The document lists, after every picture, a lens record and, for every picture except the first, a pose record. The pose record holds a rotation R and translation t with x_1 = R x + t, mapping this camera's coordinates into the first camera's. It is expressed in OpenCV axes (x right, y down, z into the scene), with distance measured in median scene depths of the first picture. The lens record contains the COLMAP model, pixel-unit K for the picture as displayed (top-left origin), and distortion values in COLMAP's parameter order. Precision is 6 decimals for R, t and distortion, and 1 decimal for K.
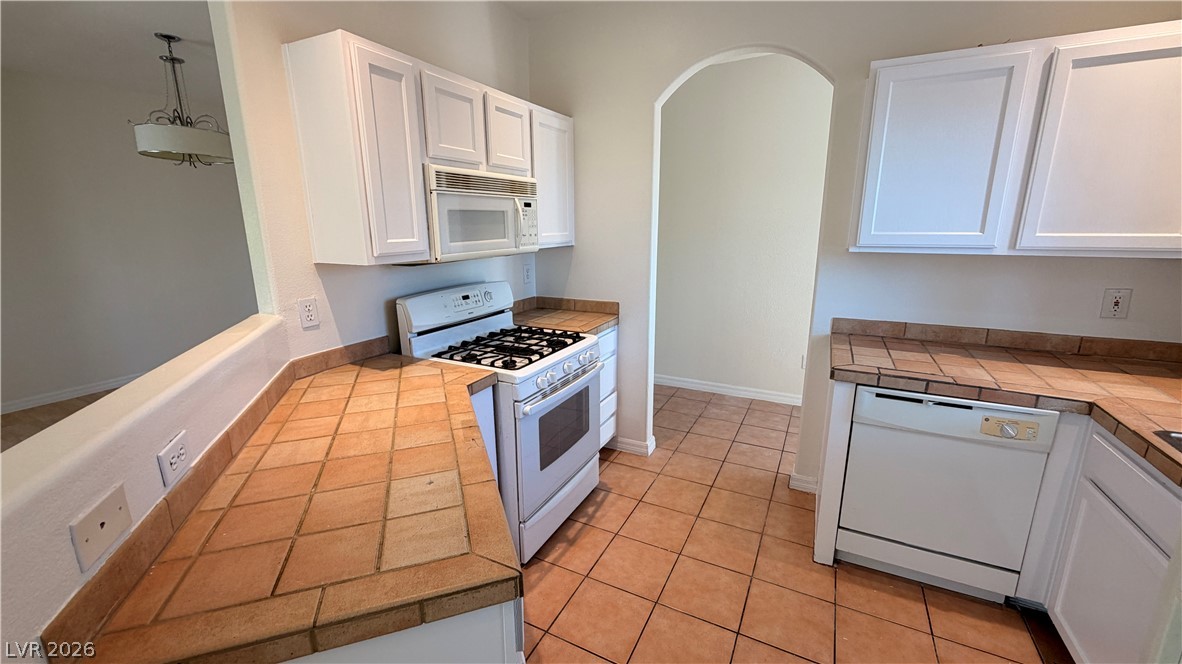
lens RADIAL K [[473.3, 0, 588.6], [0, 473.3, 333.0], [0, 0, 1]] dist [0.001044, -0.000137]
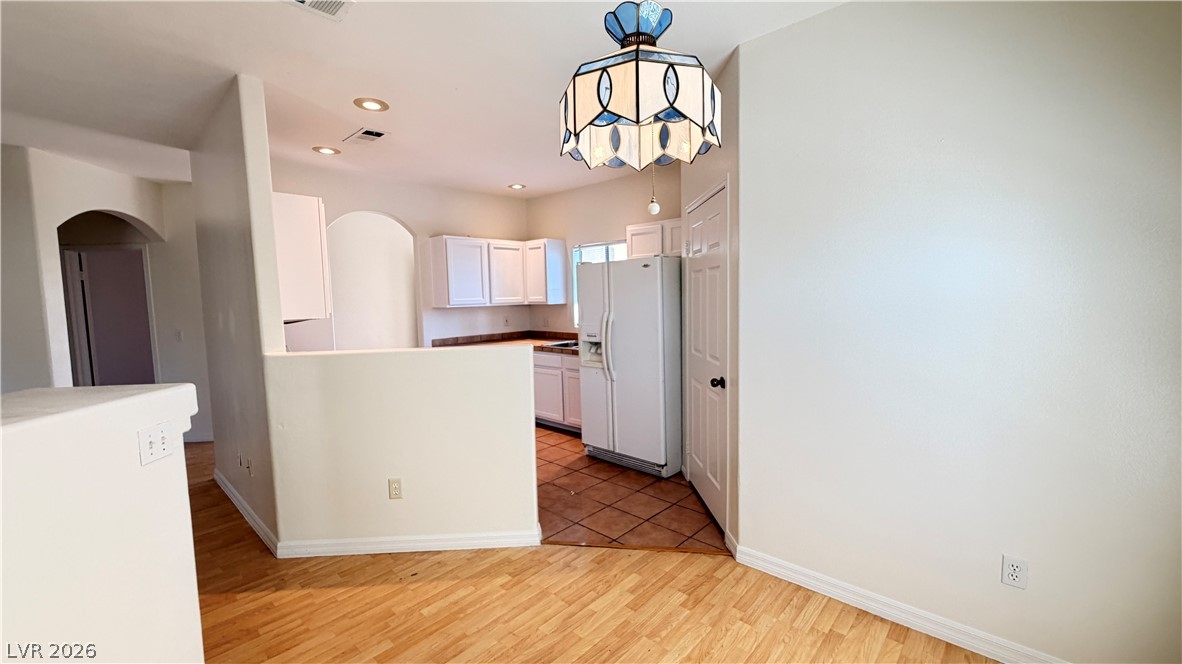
lens RADIAL K [[473.3, 0, 589.5], [0, 473.3, 332.5], [0, 0, 1]] dist [0.001044, -0.000137]
pose [[0.269135, -0.084759, 0.959366, -1.772906], [0.238297, 0.971008, 0.018937, 0.087511], [-0.933156, 0.223517, 0.281530, -0.365936]]
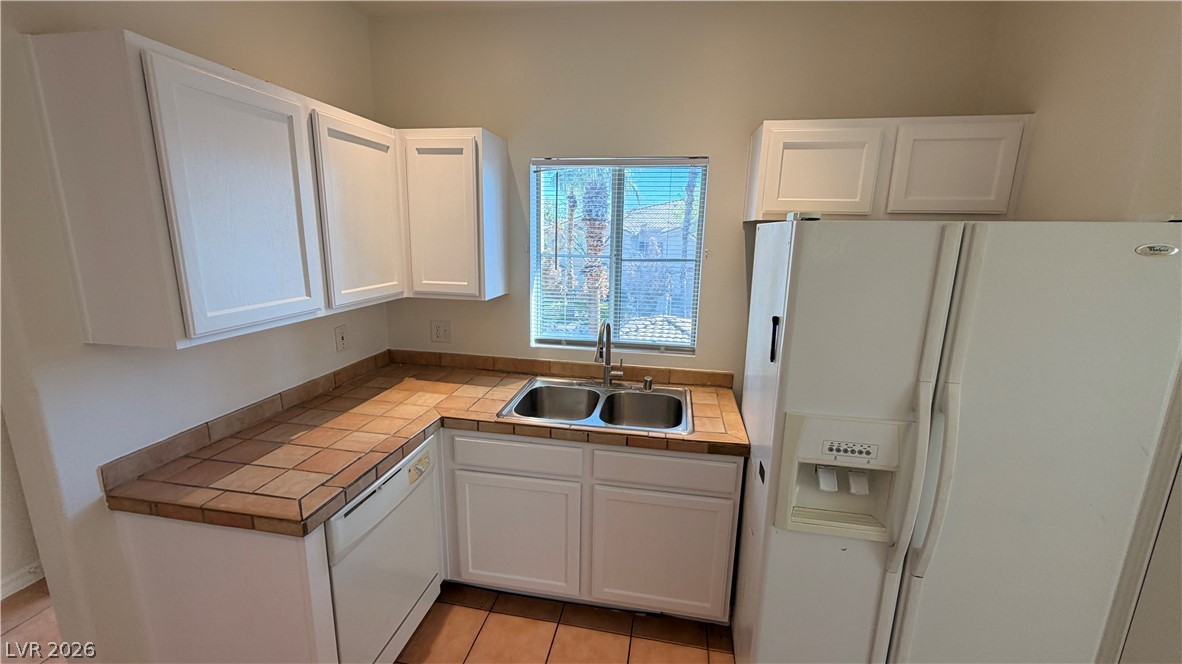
lens RADIAL K [[473.3, 0, 595.5], [0, 473.3, 331.7], [0, 0, 1]] dist [0.001044, -0.000137]
pose [[-0.297327, -0.201630, 0.933243, -0.179256], [0.194104, 0.944270, 0.265854, -0.281860], [-0.934837, 0.260192, -0.241619, 0.727836]]
